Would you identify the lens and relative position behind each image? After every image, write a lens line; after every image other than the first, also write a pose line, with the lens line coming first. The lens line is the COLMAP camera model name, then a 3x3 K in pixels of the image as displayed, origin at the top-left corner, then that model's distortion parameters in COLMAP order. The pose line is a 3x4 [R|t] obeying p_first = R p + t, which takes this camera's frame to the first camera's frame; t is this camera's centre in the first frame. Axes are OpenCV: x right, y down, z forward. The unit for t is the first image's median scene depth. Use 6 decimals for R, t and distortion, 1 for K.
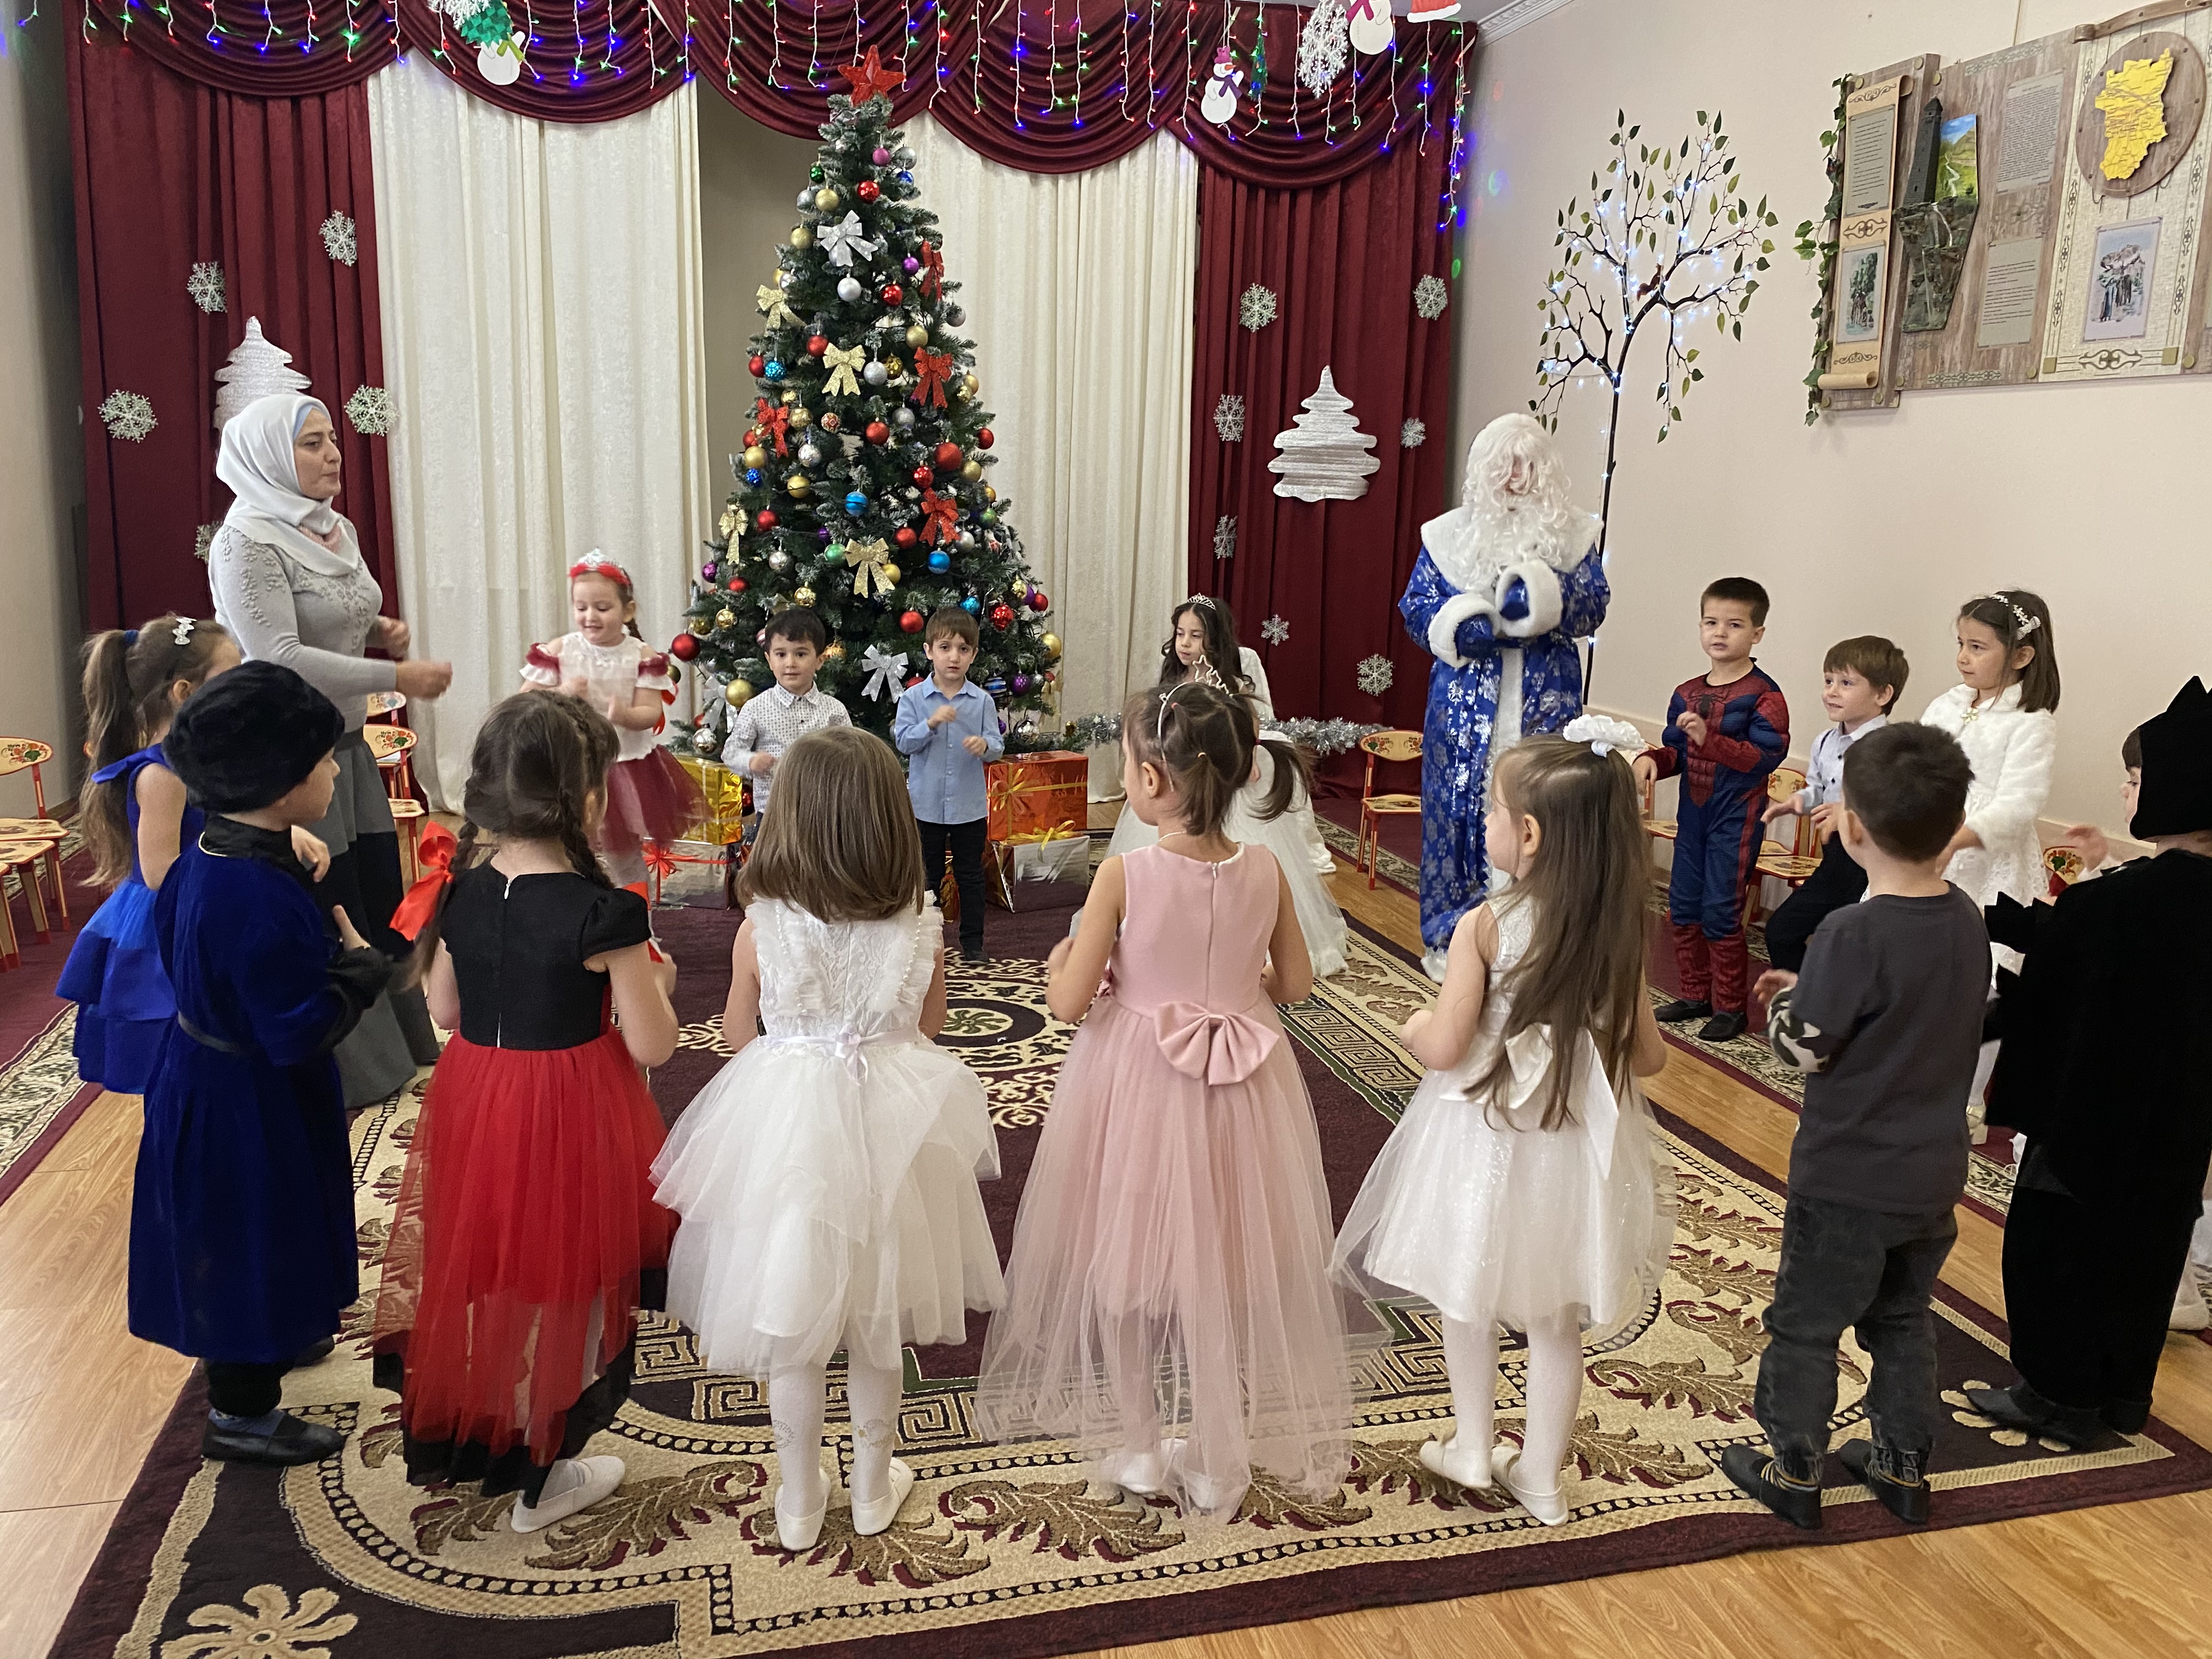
lens RADIAL K [[1685.5, 0, 1116.8], [0, 1685.5, 825.2], [0, 0, 1]] dist [0.004567, -0.014800]
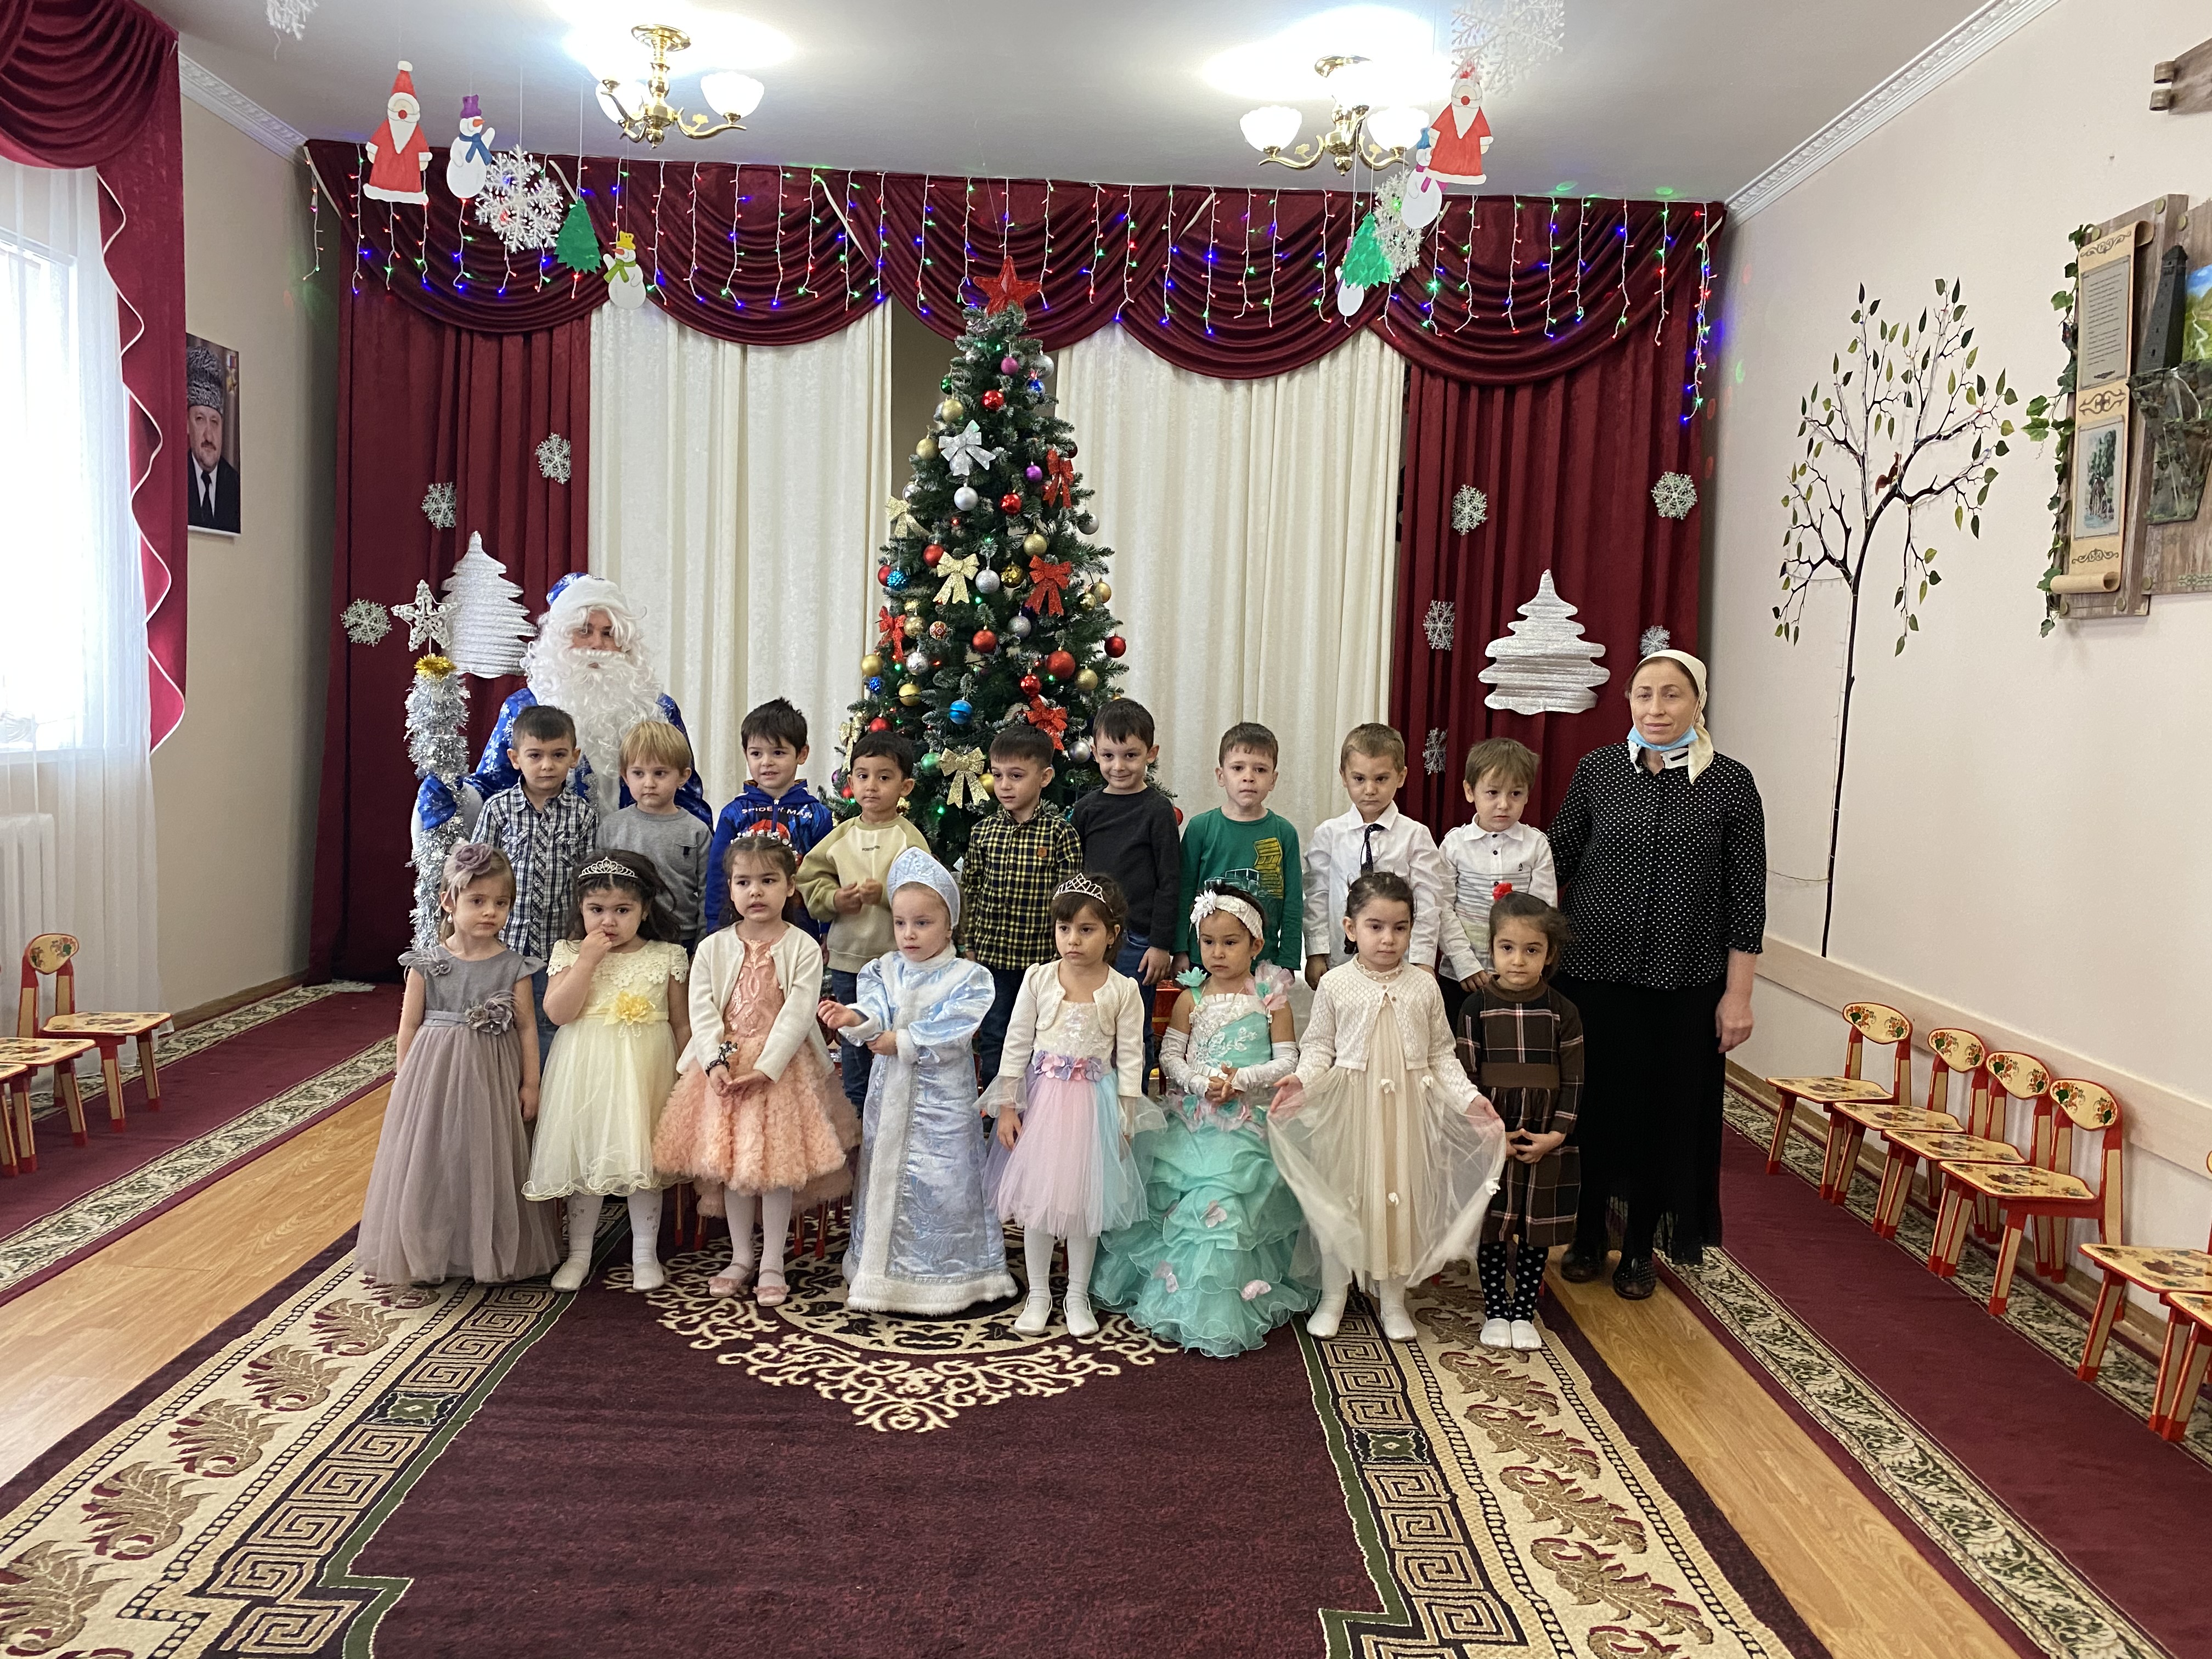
lens RADIAL K [[1685.5, 0, 1097.7], [0, 1685.5, 822.5], [0, 0, 1]] dist [0.004567, -0.014800]
pose [[0.967122, 0.031039, -0.252413, 0.160992], [-0.060881, 0.991921, -0.111294, -0.025803], [0.246919, 0.123002, 0.961198, 0.099866]]
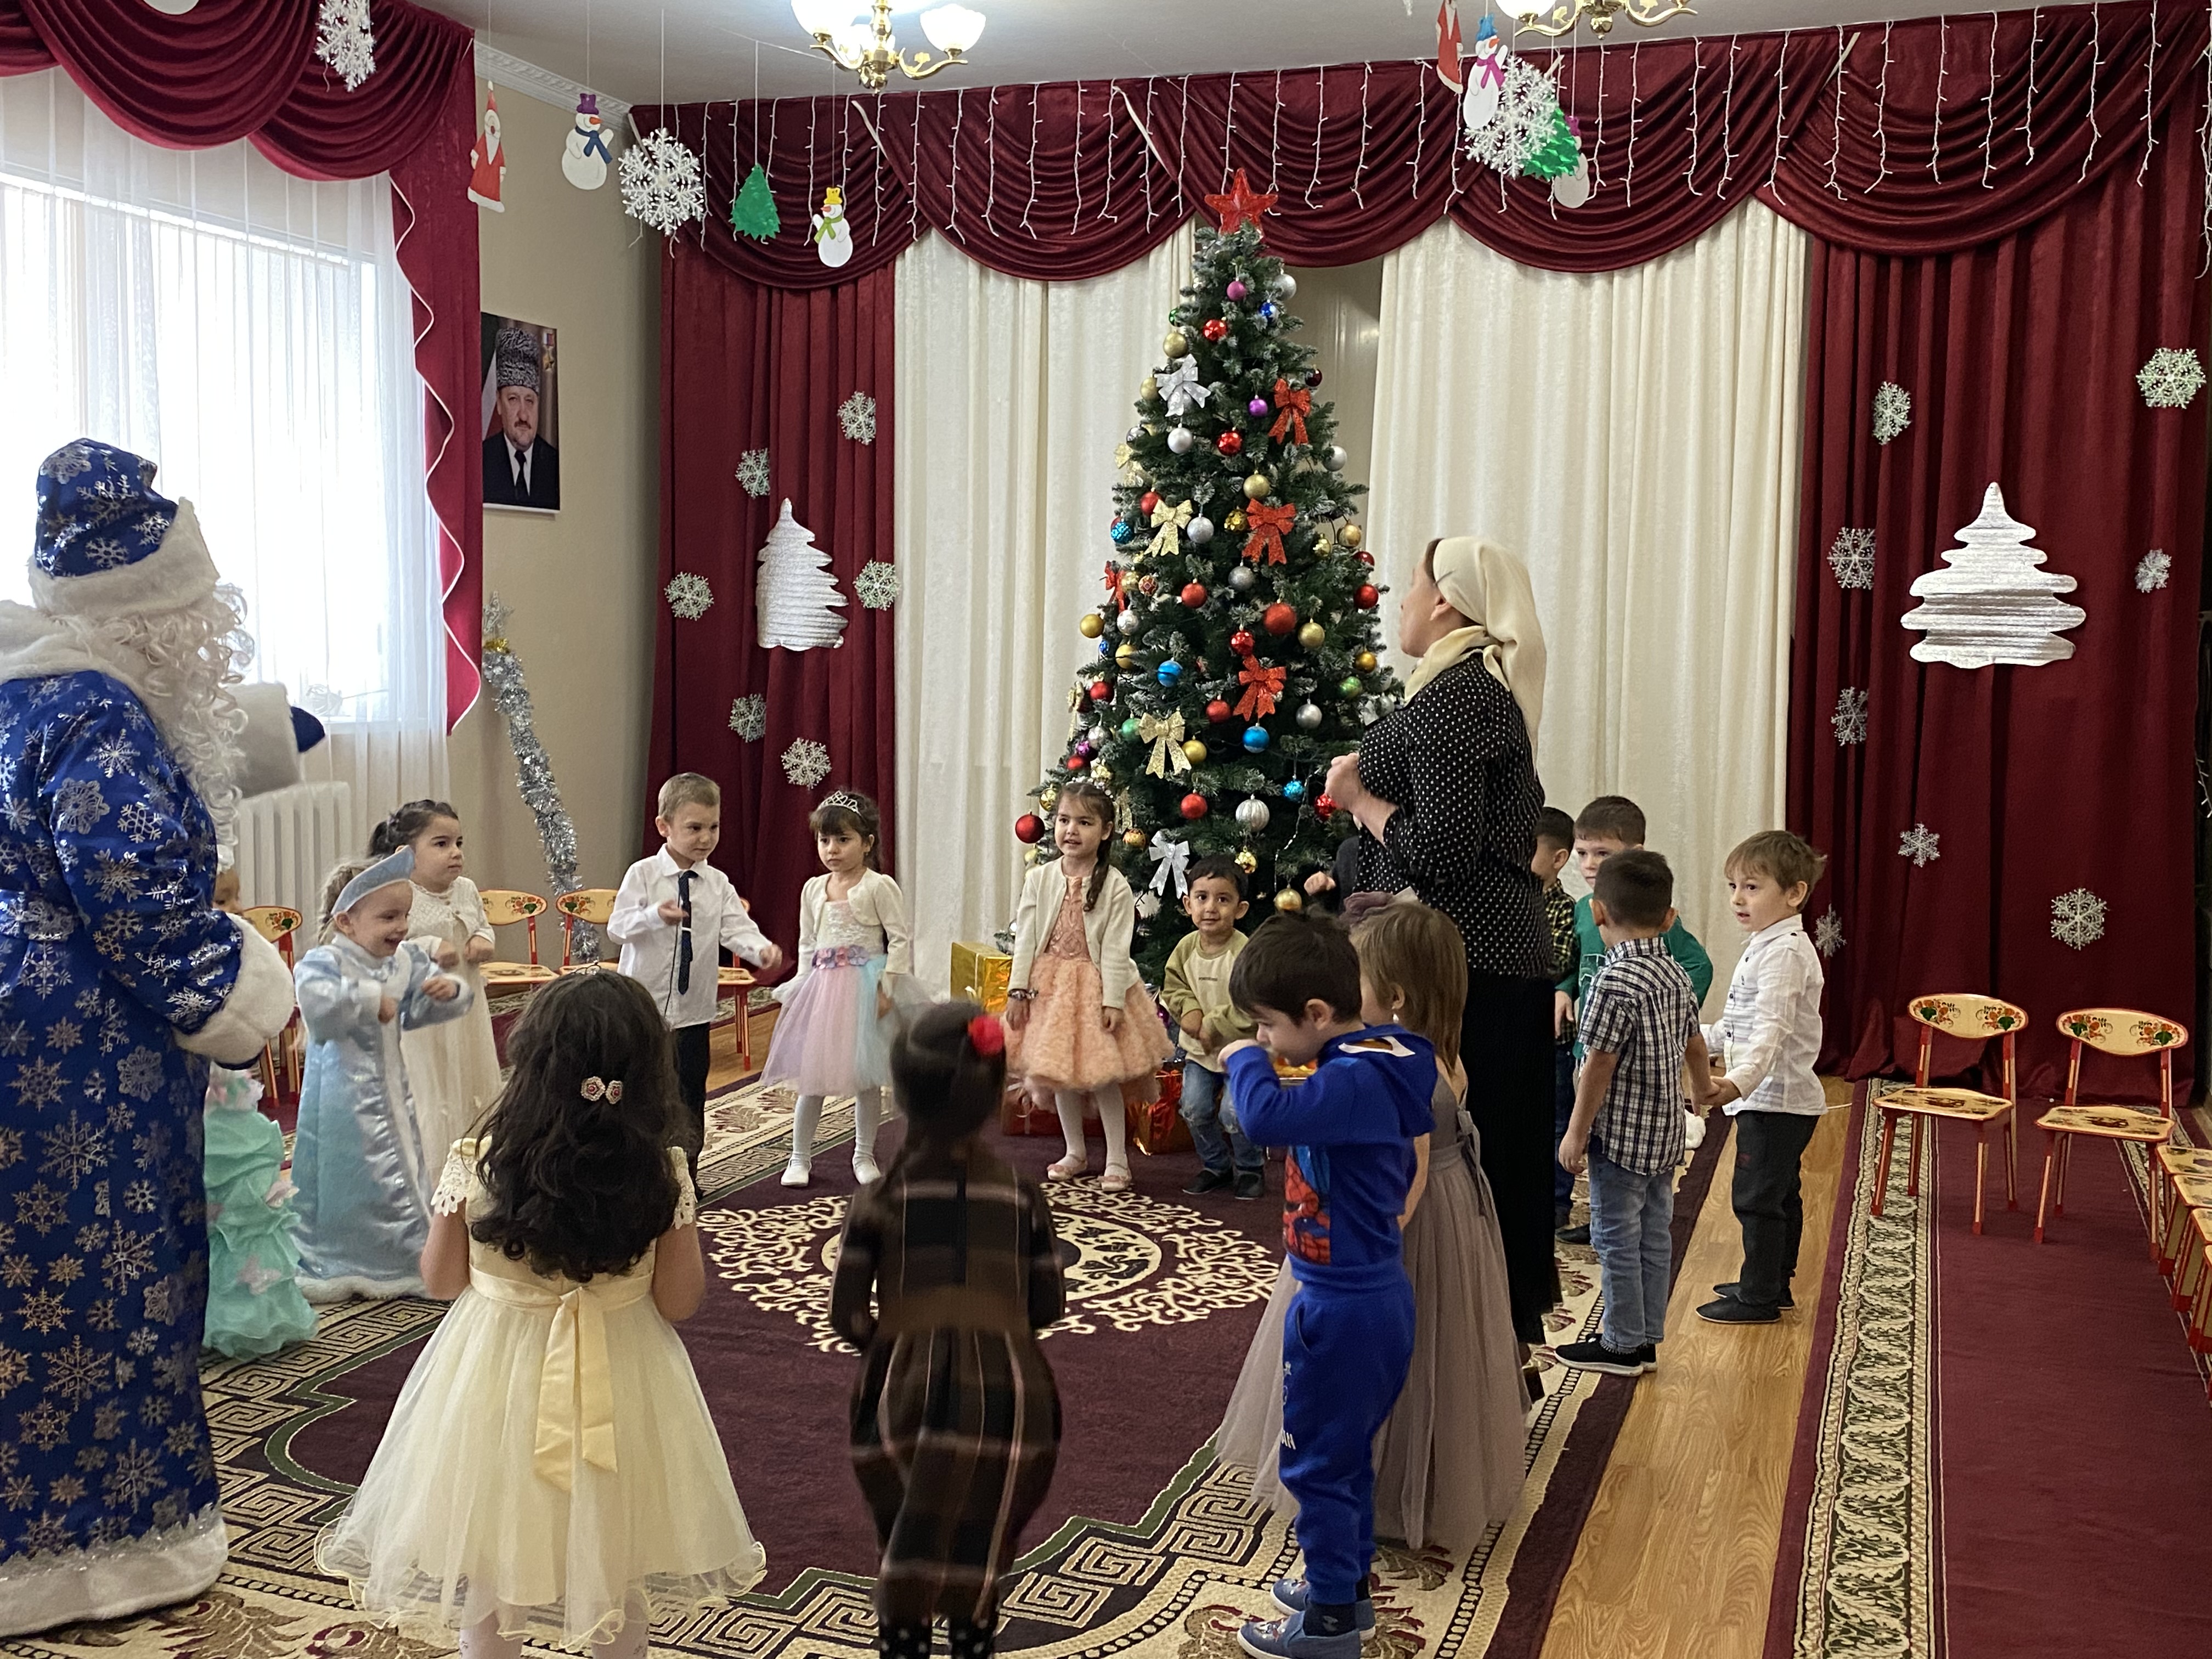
lens RADIAL K [[2187.5, 0, 1106.2], [0, 2187.5, 828.2], [0, 0, 1]] dist [0.010596, 0.000000]
pose [[0.818704, 0.035603, -0.573112, 0.461515], [-0.104476, 0.990653, -0.087705, -0.006936], [0.564632, 0.131681, 0.814770, 0.057297]]
